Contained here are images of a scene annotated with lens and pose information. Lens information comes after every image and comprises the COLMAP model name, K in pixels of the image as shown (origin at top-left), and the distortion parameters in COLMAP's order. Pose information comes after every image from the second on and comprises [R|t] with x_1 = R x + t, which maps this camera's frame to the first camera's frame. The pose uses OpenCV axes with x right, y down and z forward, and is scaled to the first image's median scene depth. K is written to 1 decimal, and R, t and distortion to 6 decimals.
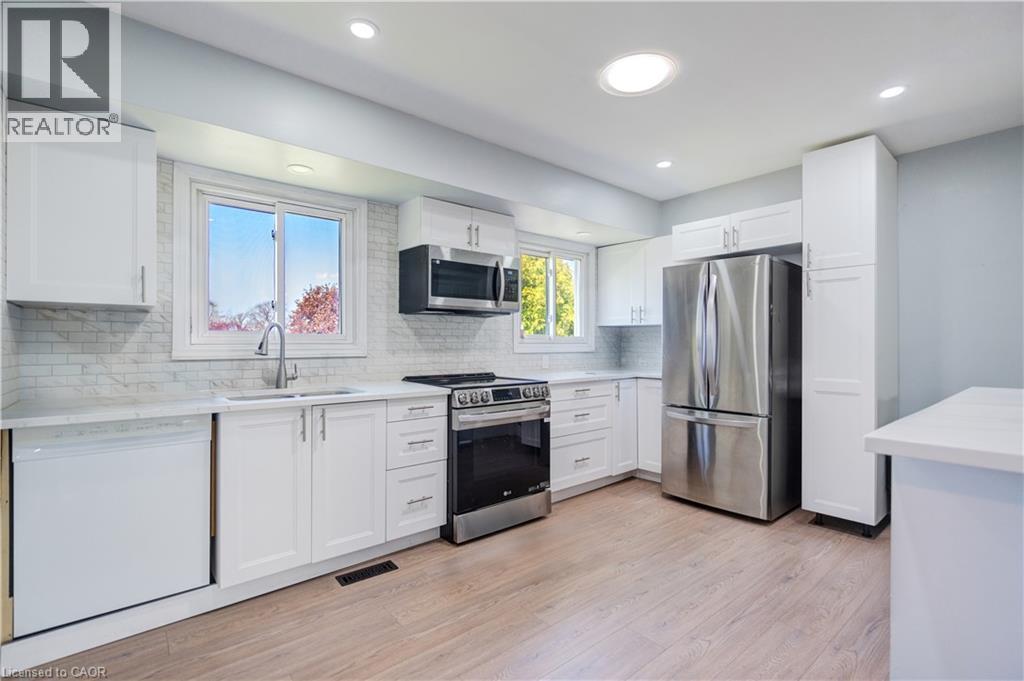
lens RADIAL K [[472.3, 0, 513.3], [0, 472.3, 347.1], [0, 0, 1]] dist [-0.011477, -0.000714]
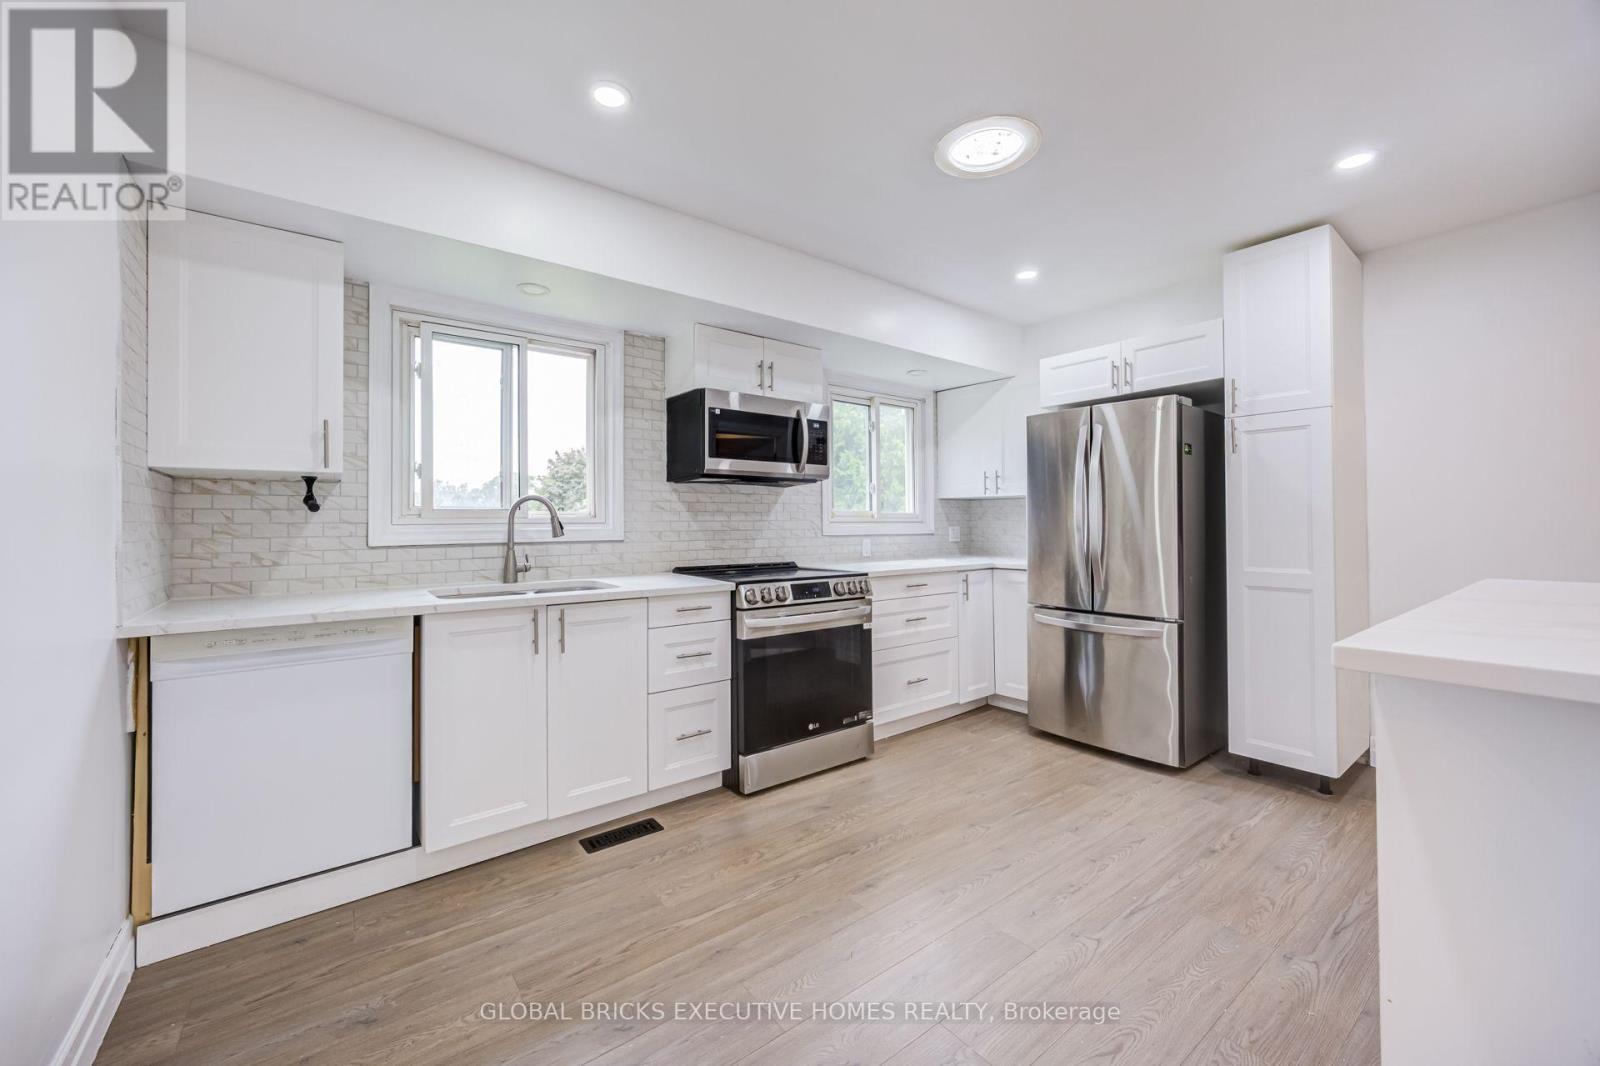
lens RADIAL K [[630.3, 0, 798.3], [0, 630.3, 522.7], [0, 0, 1]] dist [-0.007261, 0.002492]
pose [[0.998979, -0.006257, -0.044747, 0.009926], [0.005706, 0.999907, -0.012419, 0.006663], [0.044821, 0.012151, 0.998921, 0.020768]]
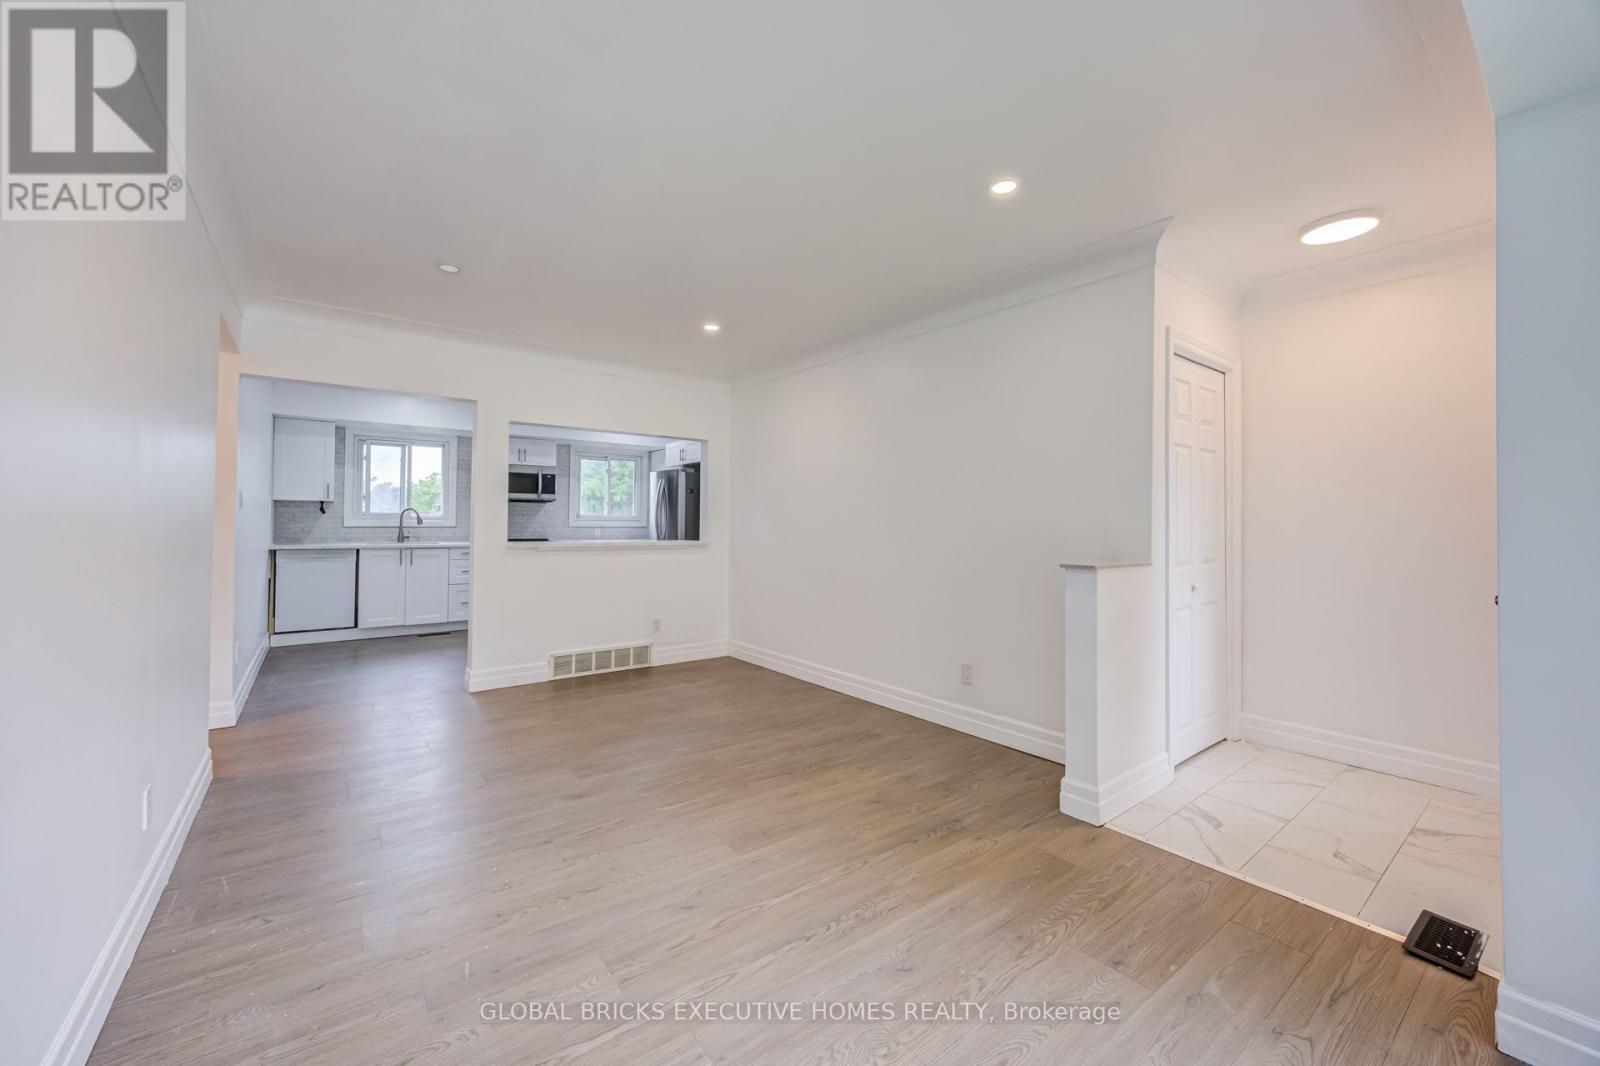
lens RADIAL K [[630.3, 0, 793.7], [0, 630.3, 516.6], [0, 0, 1]] dist [-0.007261, 0.002492]
pose [[0.998792, 0.007134, -0.048621, 1.118780], [-0.008093, 0.999776, -0.019566, 0.019667], [0.048471, 0.019936, 0.998626, -1.335061]]
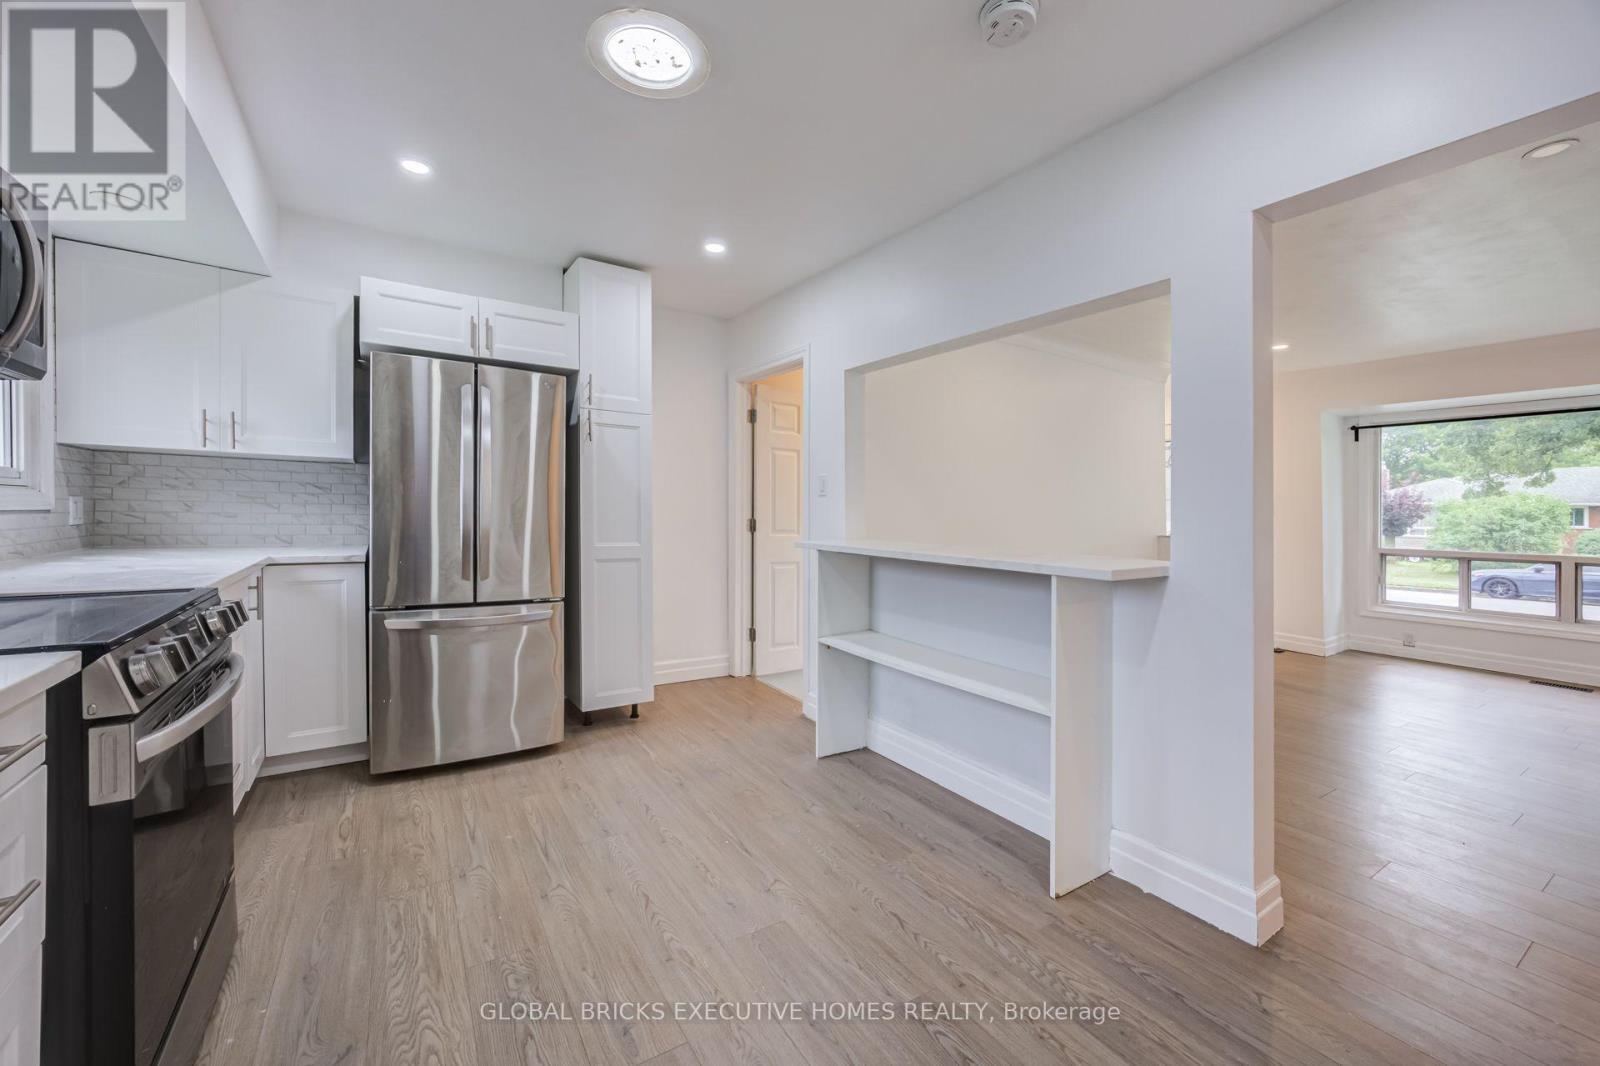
lens RADIAL K [[630.3, 0, 799.0], [0, 630.3, 508.6], [0, 0, 1]] dist [-0.007261, 0.002492]
pose [[0.126973, 0.004861, 0.991894, -0.411385], [-0.010745, 0.999936, -0.003525, 0.006748], [-0.991848, -0.010211, 0.127017, 0.554359]]
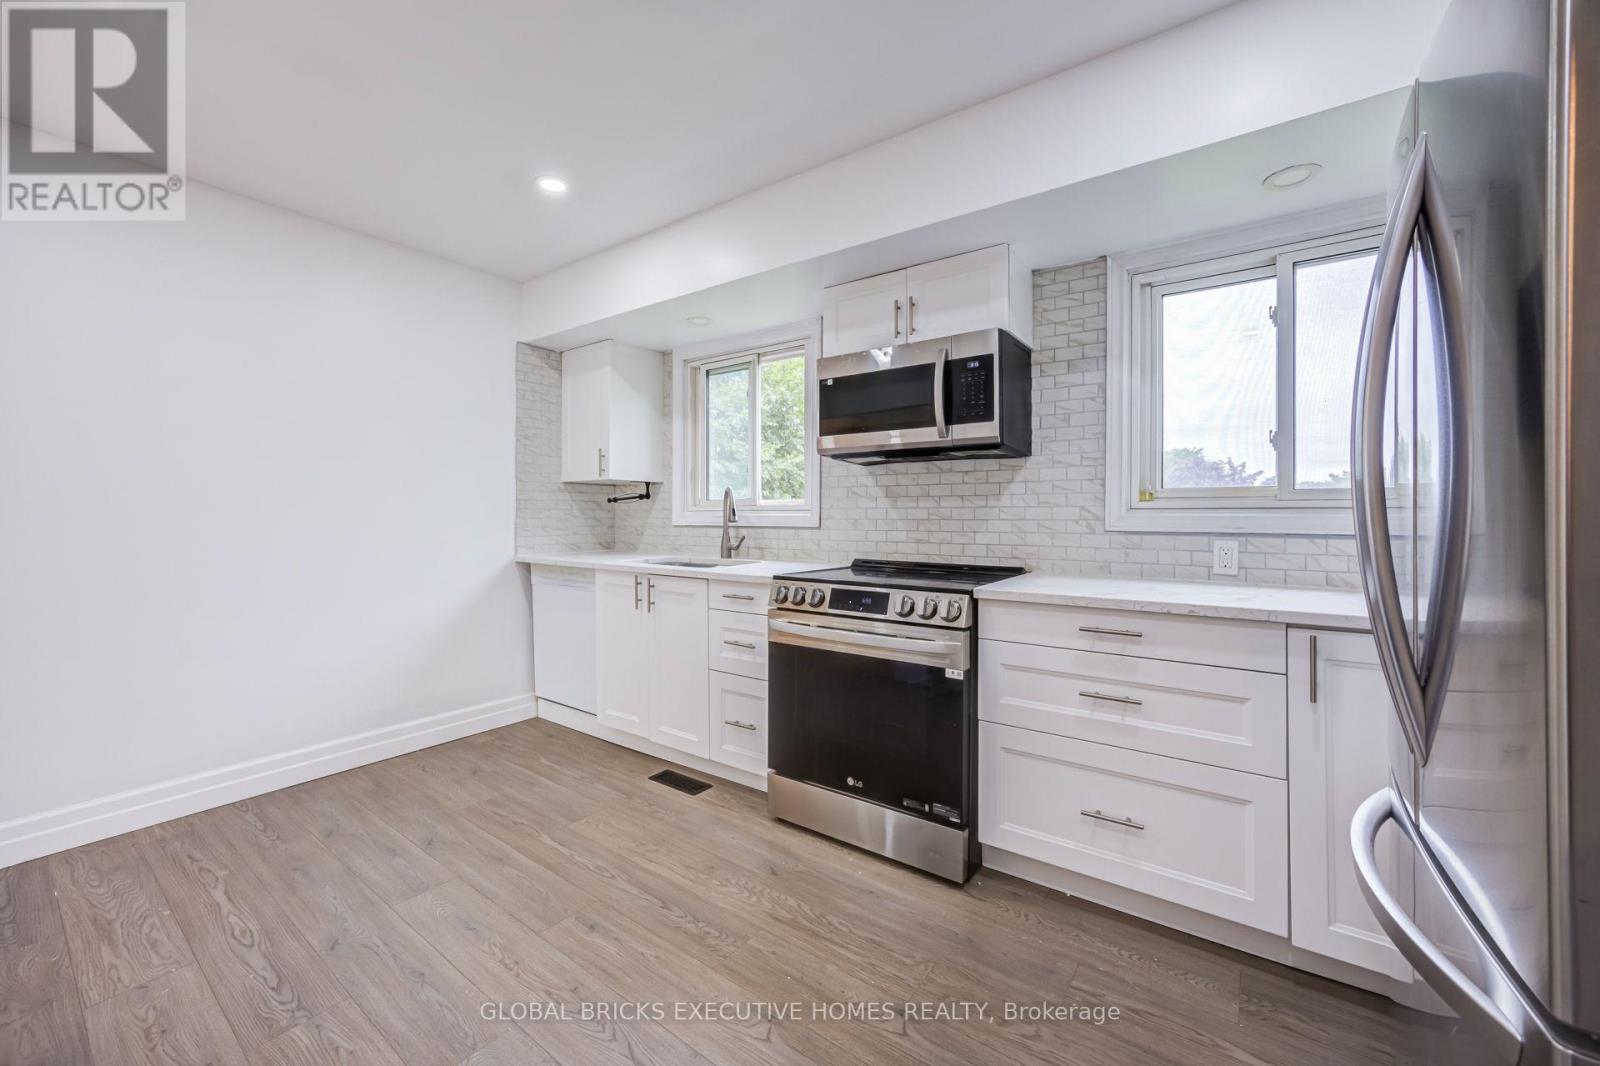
lens RADIAL K [[630.3, 0, 796.5], [0, 630.3, 518.2], [0, 0, 1]] dist [-0.007261, 0.002492]
pose [[0.228268, 0.005551, -0.973582, 0.706260], [-0.010743, 0.999937, 0.003183, 0.002970], [0.973539, 0.009732, 0.228314, 0.797006]]
